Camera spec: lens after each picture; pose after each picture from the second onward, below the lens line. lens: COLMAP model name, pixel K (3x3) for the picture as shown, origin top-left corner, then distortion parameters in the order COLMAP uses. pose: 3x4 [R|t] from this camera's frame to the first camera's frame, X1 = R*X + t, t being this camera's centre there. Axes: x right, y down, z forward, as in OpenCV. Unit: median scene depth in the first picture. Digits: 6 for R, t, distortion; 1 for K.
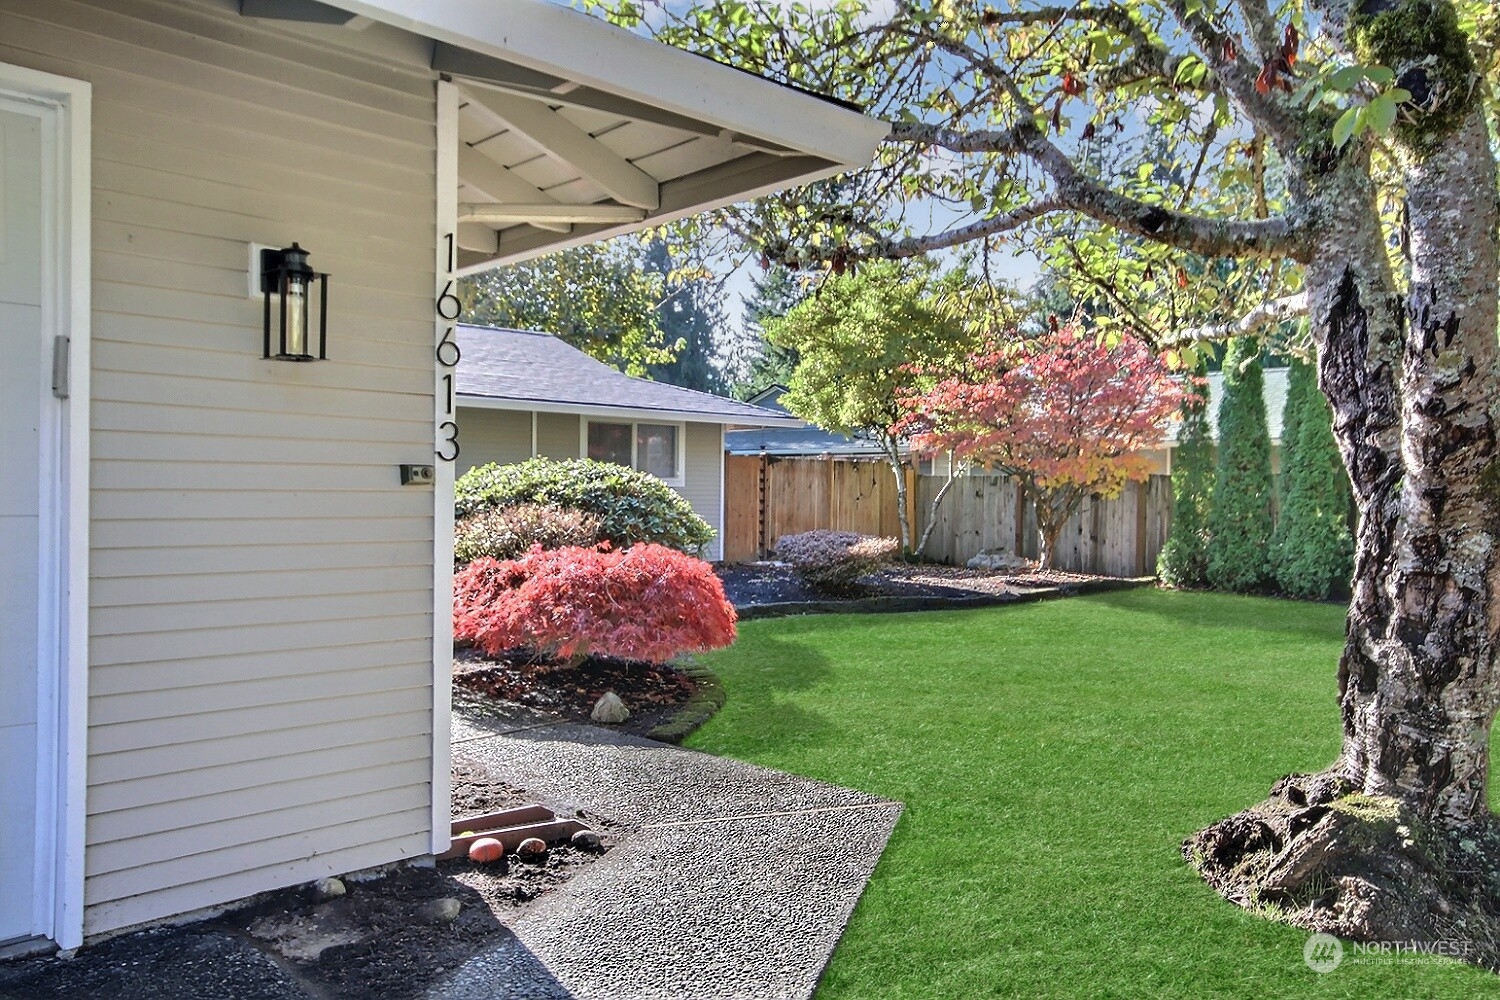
lens RADIAL K [[1093.7, 0, 745.1], [0, 1093.7, 501.1], [0, 0, 1]] dist [-0.003820, 0.056033]
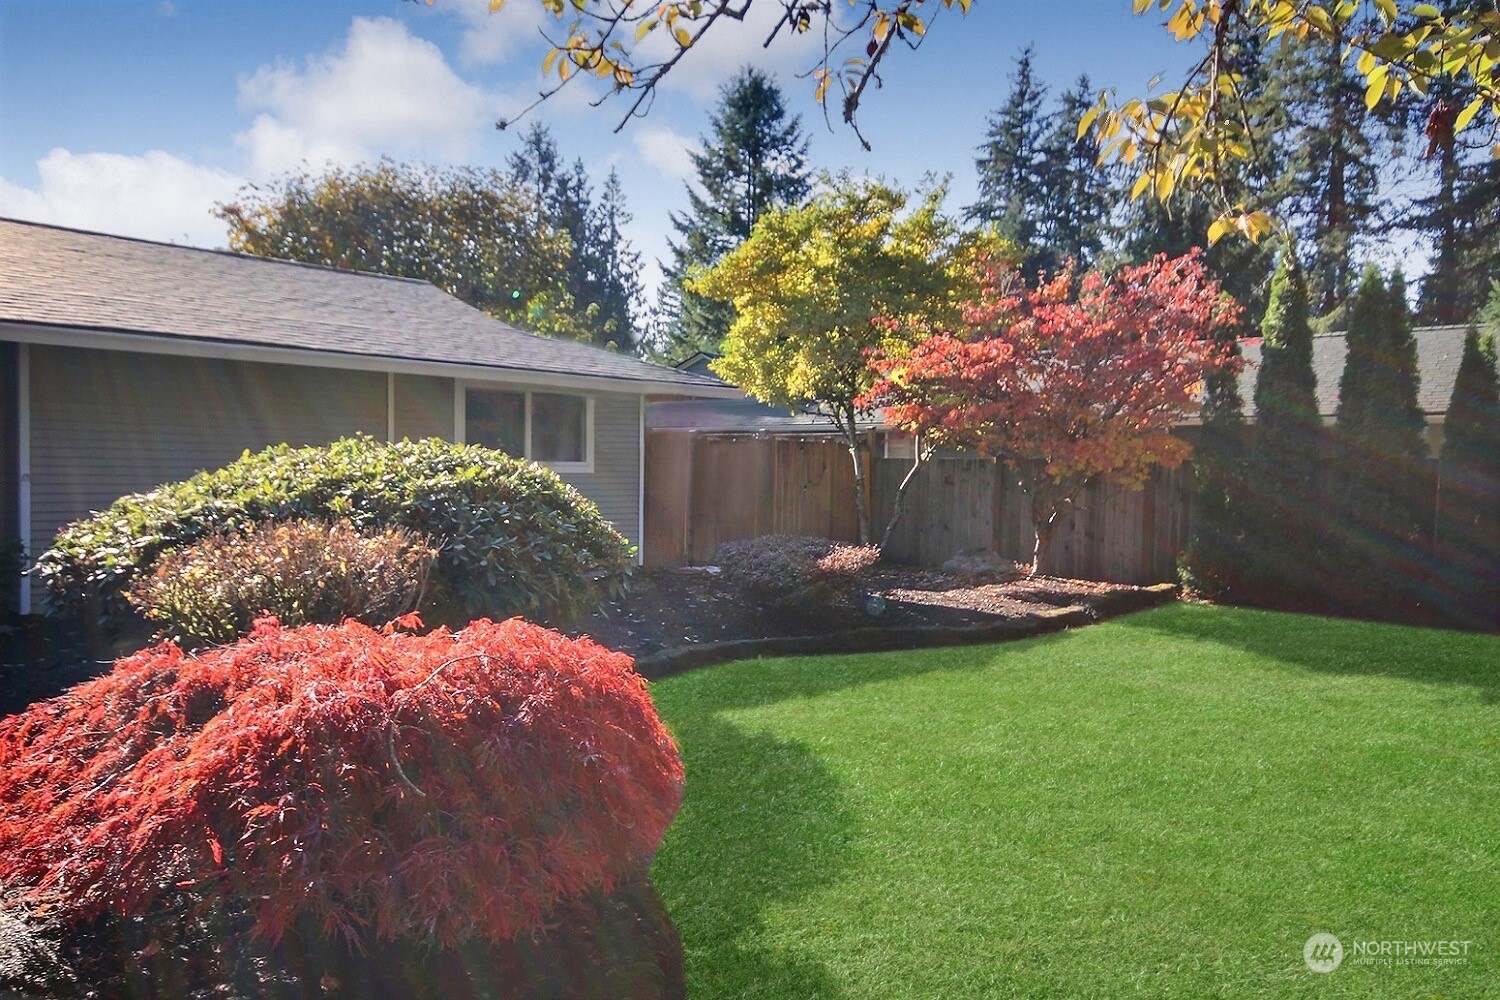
lens RADIAL K [[1093.7, 0, 745.1], [0, 1093.7, 501.1], [0, 0, 1]] dist [-0.003820, 0.056033]
pose [[0.997016, -0.000378, 0.077193, -0.006856], [-0.001223, 0.999785, 0.020686, -0.008504], [-0.077184, -0.020719, 0.996802, 0.191918]]
